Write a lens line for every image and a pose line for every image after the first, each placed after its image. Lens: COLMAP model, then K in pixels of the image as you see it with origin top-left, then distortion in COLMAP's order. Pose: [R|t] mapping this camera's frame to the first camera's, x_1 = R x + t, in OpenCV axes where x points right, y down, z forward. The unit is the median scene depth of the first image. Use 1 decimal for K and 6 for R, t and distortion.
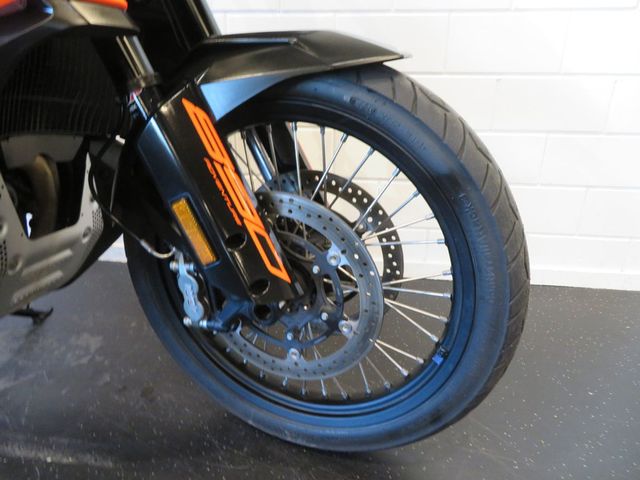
lens RADIAL K [[456.9, 0, 320.0], [0, 456.9, 240.0], [0, 0, 1]] dist [-0.009715, 0.007974]
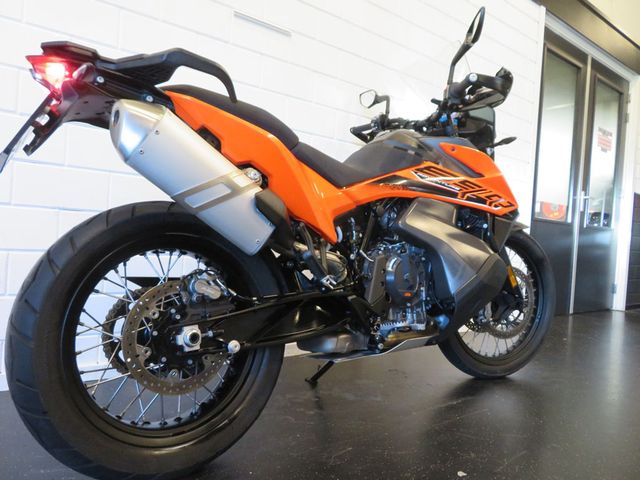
lens RADIAL K [[456.9, 0, 320.0], [0, 456.9, 240.0], [0, 0, 1]] dist [-0.009715, 0.007974]
pose [[0.714766, 0.024813, 0.698924, -2.888694], [0.227638, 0.936695, -0.266051, 0.239631], [-0.661280, 0.349266, 0.663869, -0.244852]]
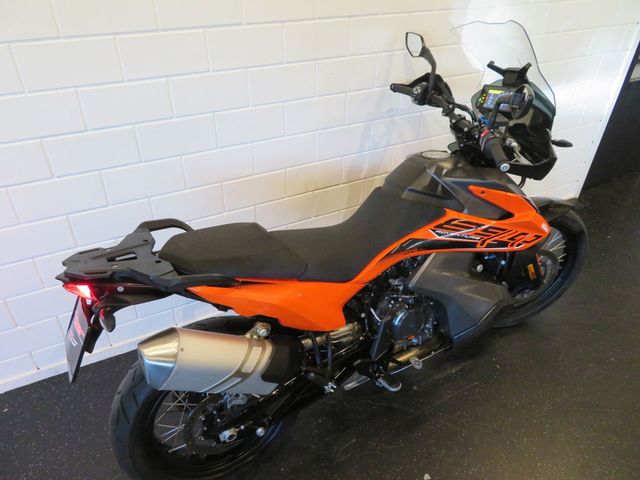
lens RADIAL K [[456.9, 0, 320.0], [0, 456.9, 240.0], [0, 0, 1]] dist [-0.009715, 0.007974]
pose [[0.816206, -0.323669, 0.478588, -2.537914], [0.219529, 0.939962, 0.261302, -1.196601], [-0.534430, -0.108212, 0.838257, -0.751665]]
